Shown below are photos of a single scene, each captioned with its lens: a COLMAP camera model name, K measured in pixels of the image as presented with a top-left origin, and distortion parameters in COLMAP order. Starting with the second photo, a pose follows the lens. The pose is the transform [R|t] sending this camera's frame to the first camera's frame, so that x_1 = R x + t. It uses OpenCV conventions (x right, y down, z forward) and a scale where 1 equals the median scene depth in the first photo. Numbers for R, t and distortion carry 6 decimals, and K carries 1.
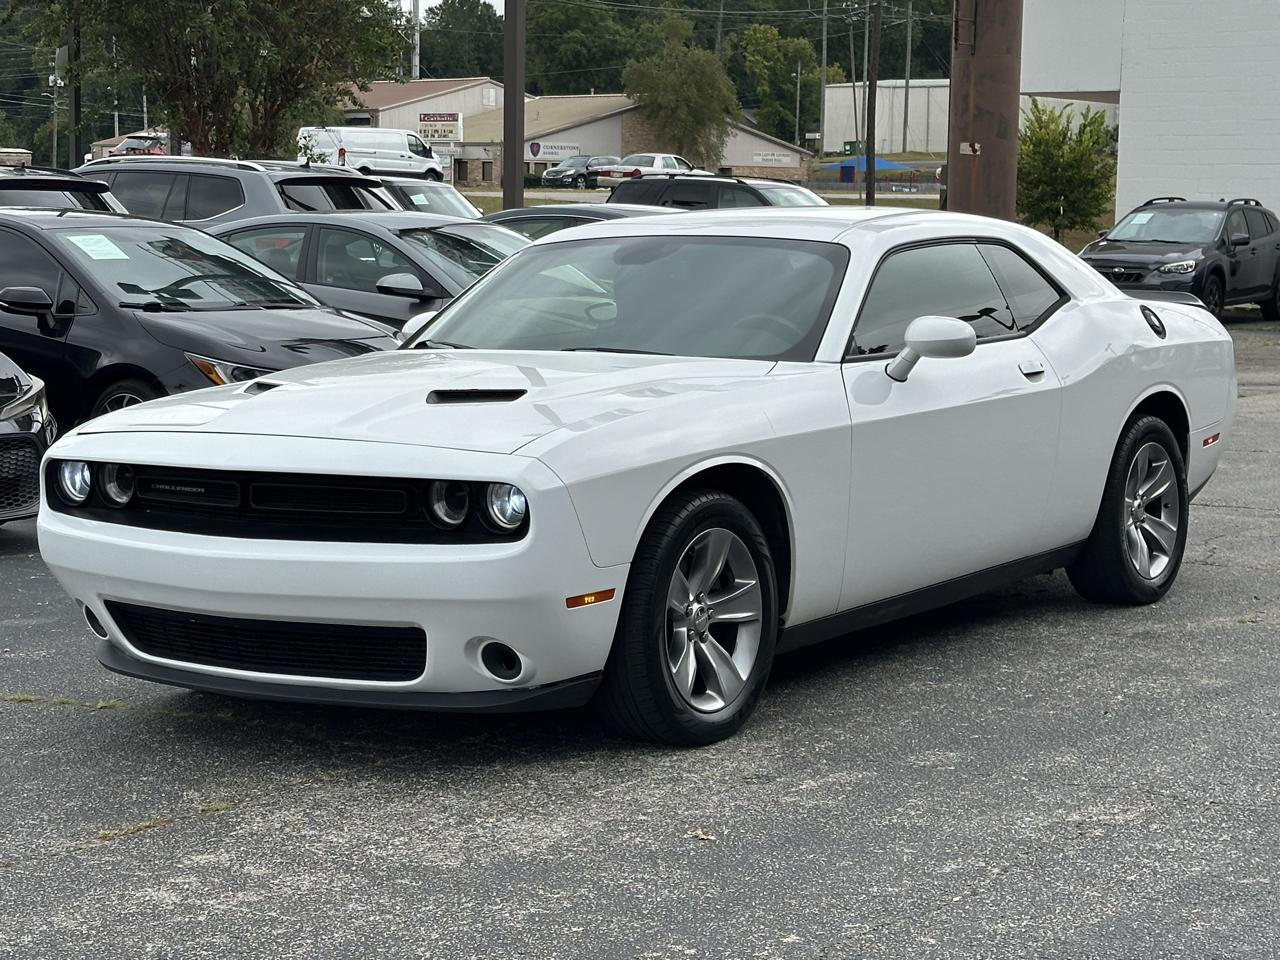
lens RADIAL K [[2747.3, 0, 604.7], [0, 2747.3, 363.2], [0, 0, 1]] dist [0.347564, -3.404161]
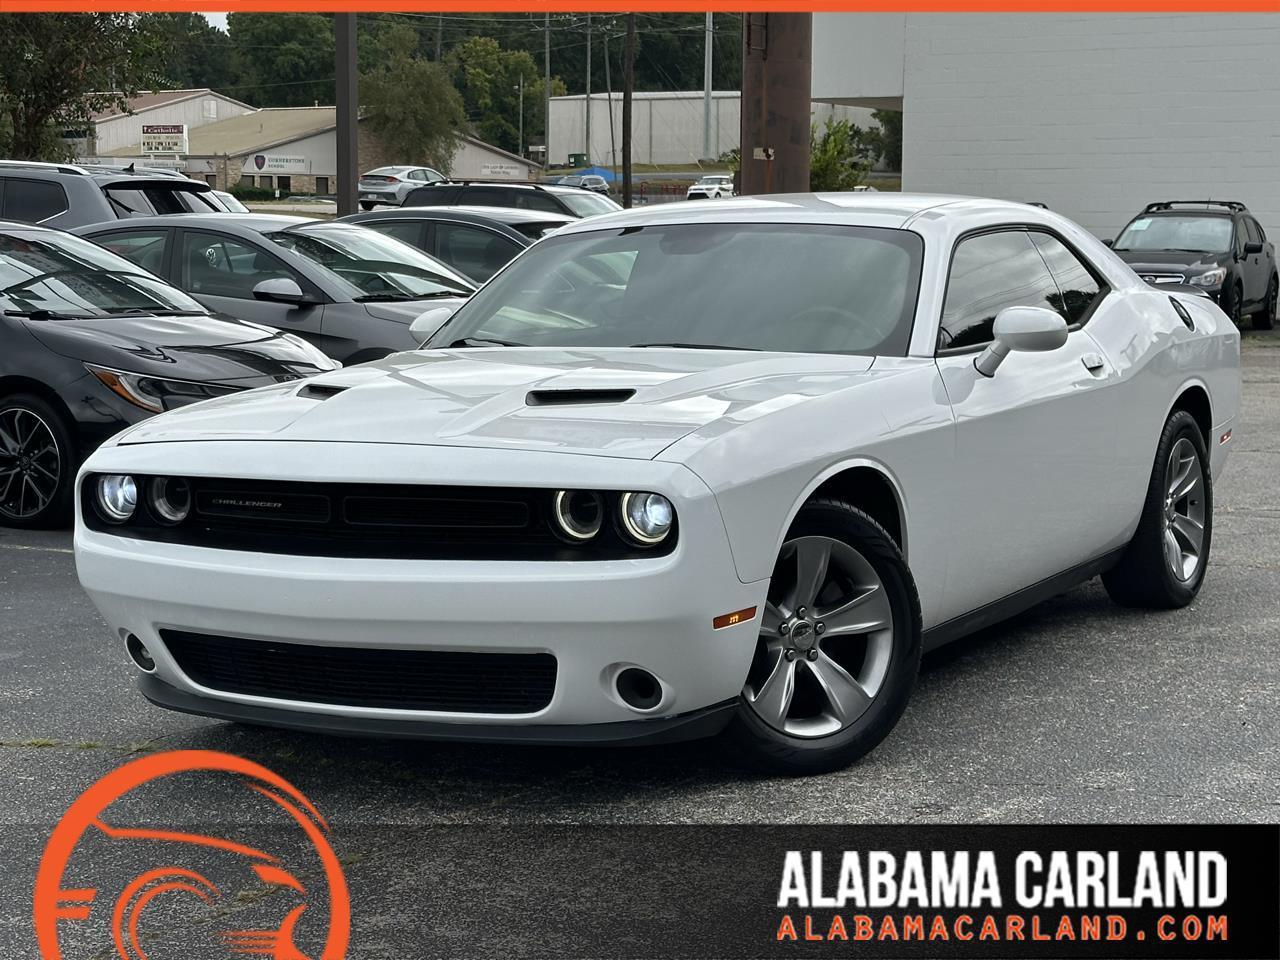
lens RADIAL K [[2727.2, 0, 640.0], [0, 2727.2, 480.0], [0, 0, 1]] dist [0.061196, 0.582630]
pose [[0.992756, -0.018886, 0.118657, -0.075014], [0.014392, 0.999150, 0.038618, 0.002648], [-0.119286, -0.036631, 0.992184, 0.059636]]
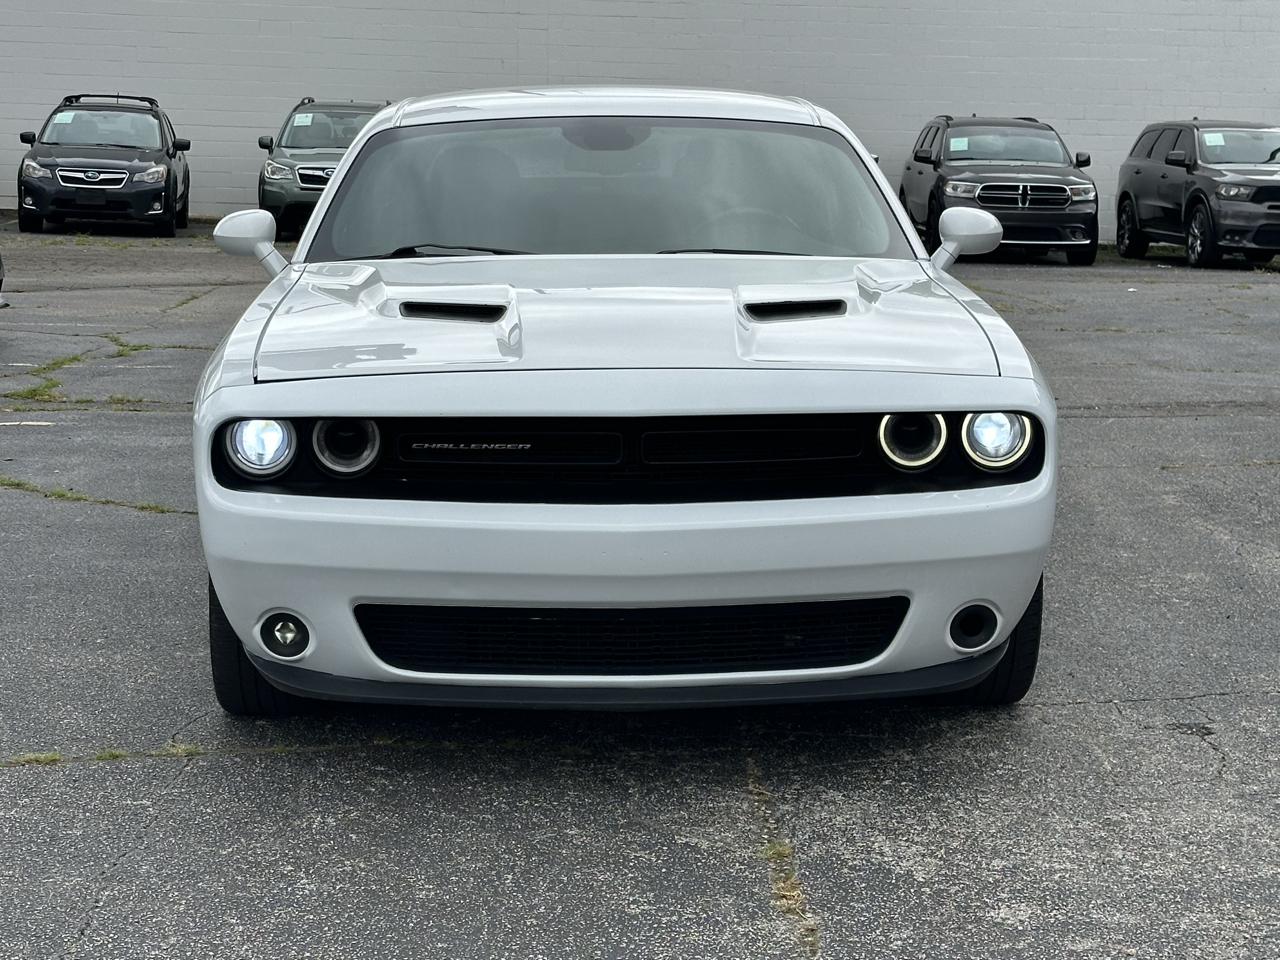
lens RADIAL K [[2727.2, 0, 640.0], [0, 2727.2, 480.0], [0, 0, 1]] dist [0.061196, 0.582630]
pose [[0.789697, -0.071024, 0.609372, -0.321264], [0.022929, 0.995999, 0.086373, -0.004757], [-0.613068, -0.054236, 0.788166, 0.220481]]
